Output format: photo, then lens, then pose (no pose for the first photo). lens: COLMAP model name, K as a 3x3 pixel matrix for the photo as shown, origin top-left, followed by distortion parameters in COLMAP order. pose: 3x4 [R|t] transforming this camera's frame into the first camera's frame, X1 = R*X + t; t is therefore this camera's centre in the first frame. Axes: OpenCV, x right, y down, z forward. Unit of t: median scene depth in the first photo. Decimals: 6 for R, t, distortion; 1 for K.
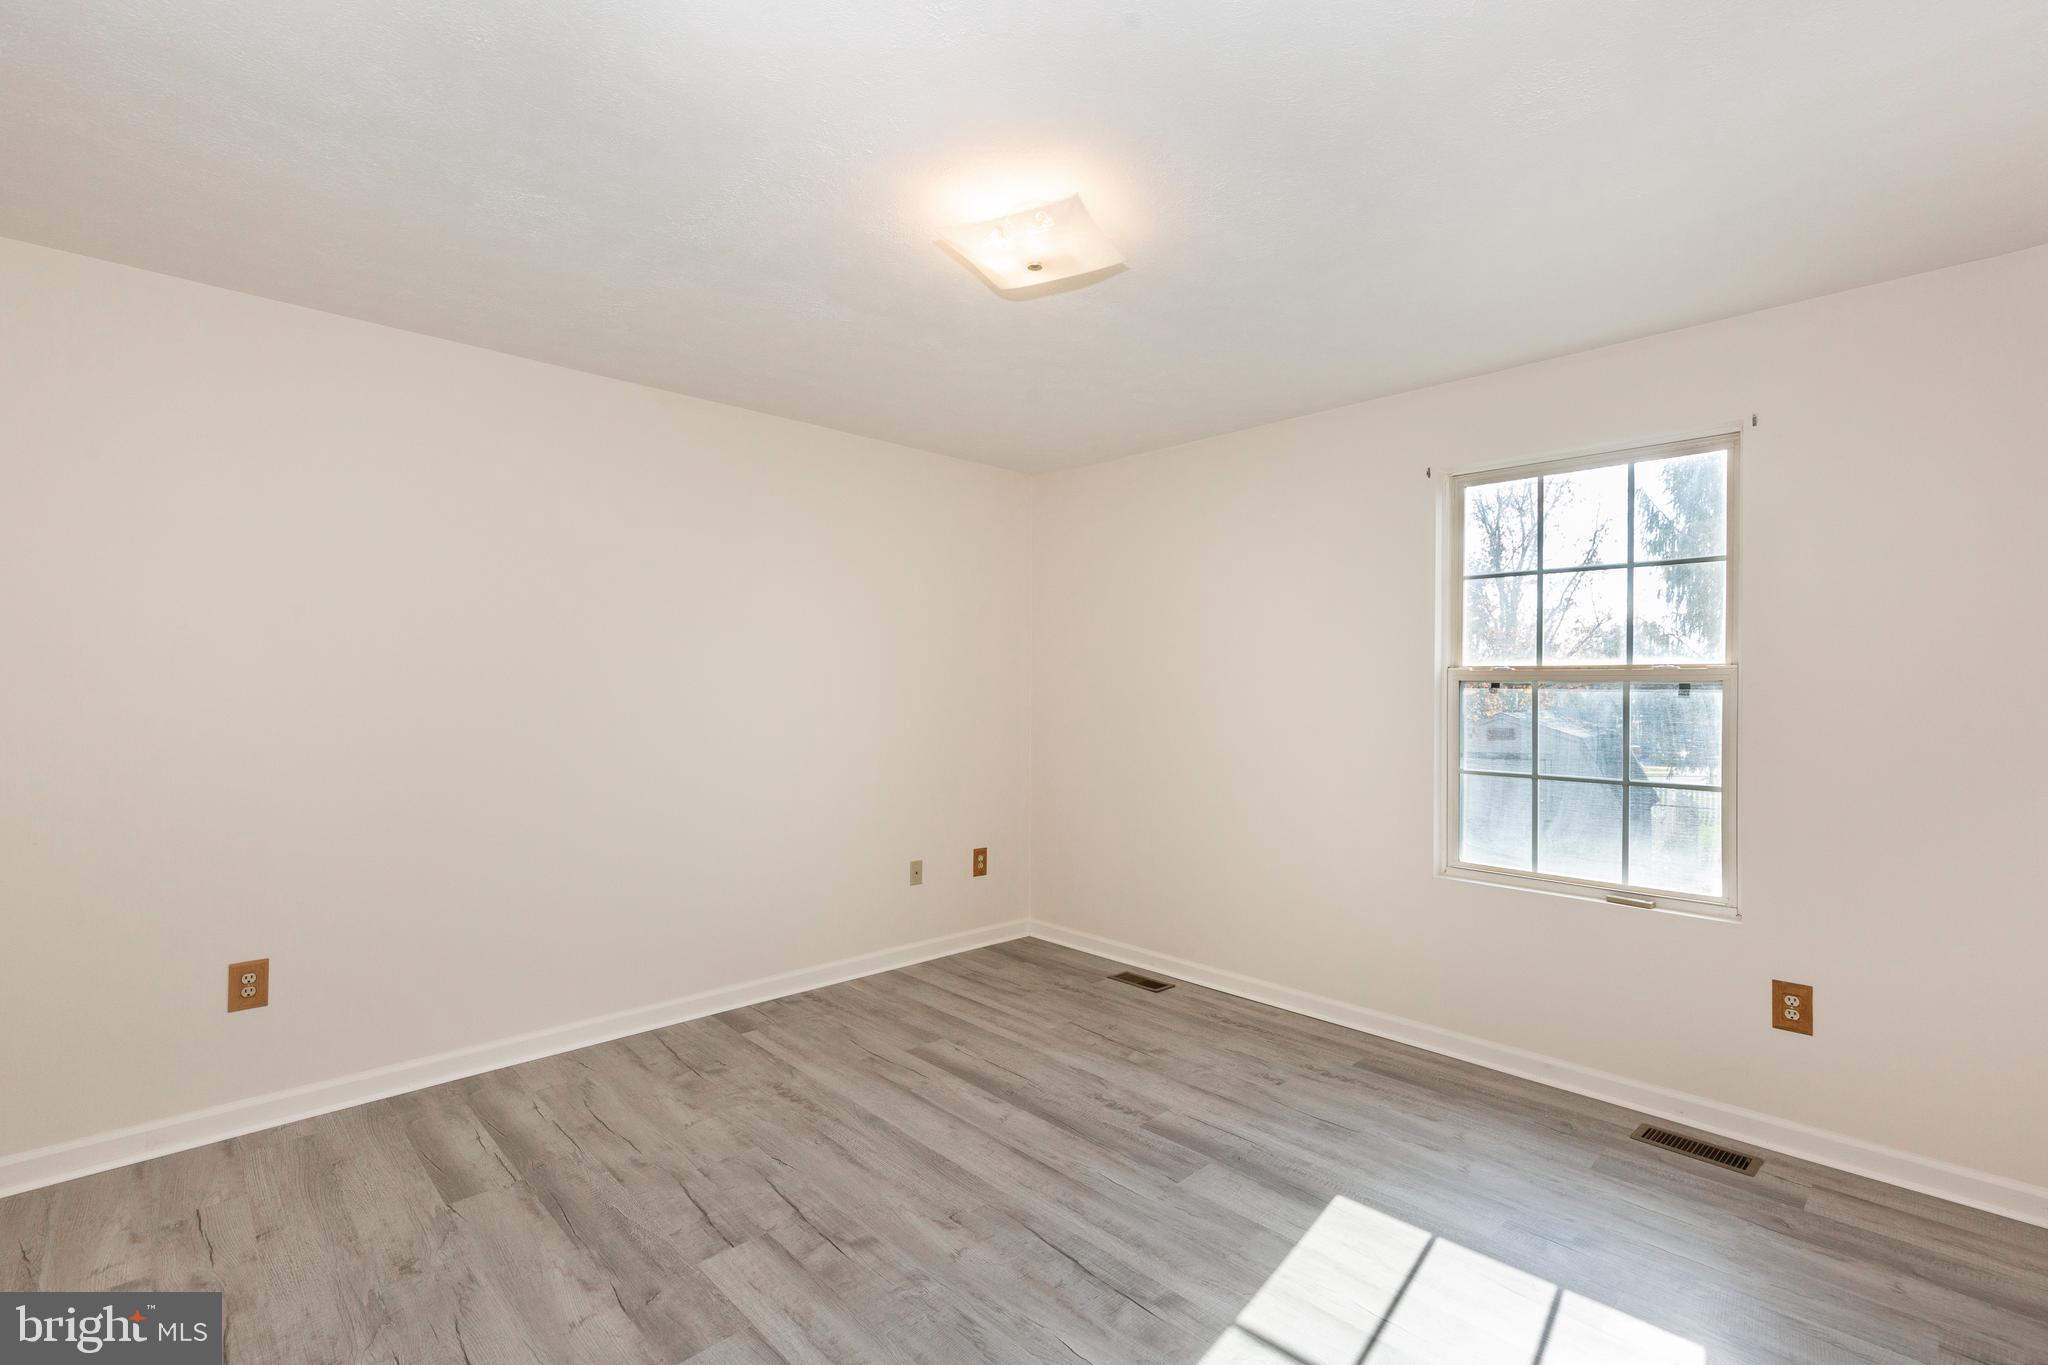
lens RADIAL K [[940.2, 0, 1037.7], [0, 940.2, 679.0], [0, 0, 1]] dist [-0.001334, 0.000122]
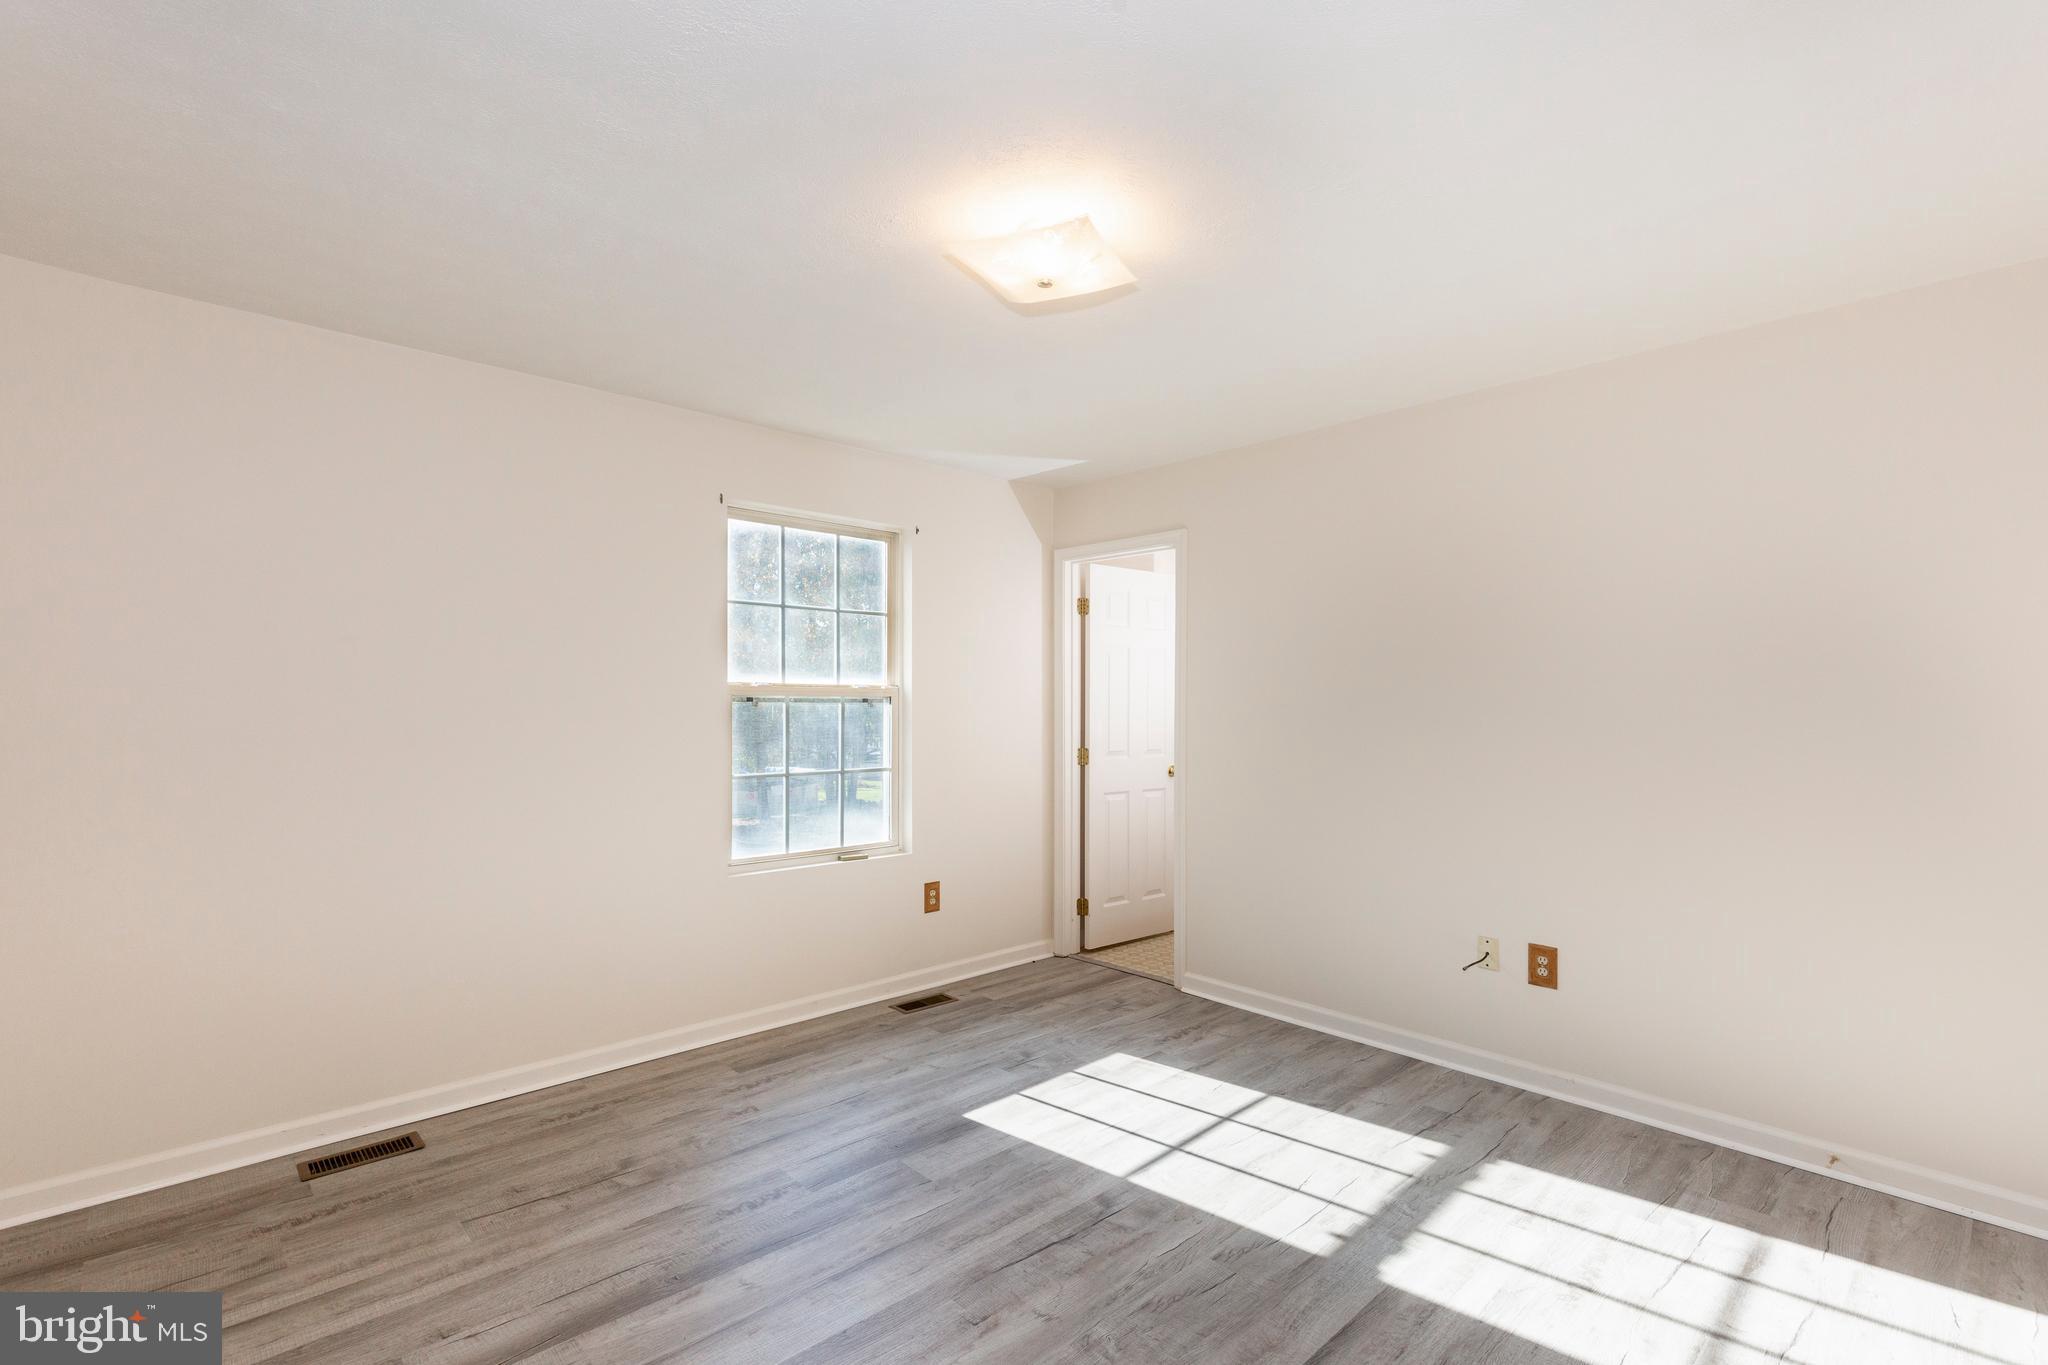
lens RADIAL K [[940.2, 0, 1024.2], [0, 940.2, 692.5], [0, 0, 1]] dist [-0.001334, 0.000122]
pose [[0.010180, 0.000313, 0.999948, -0.712906], [-0.010484, 0.999945, -0.000206, -0.006638], [-0.999893, -0.010481, 0.010183, 0.708941]]
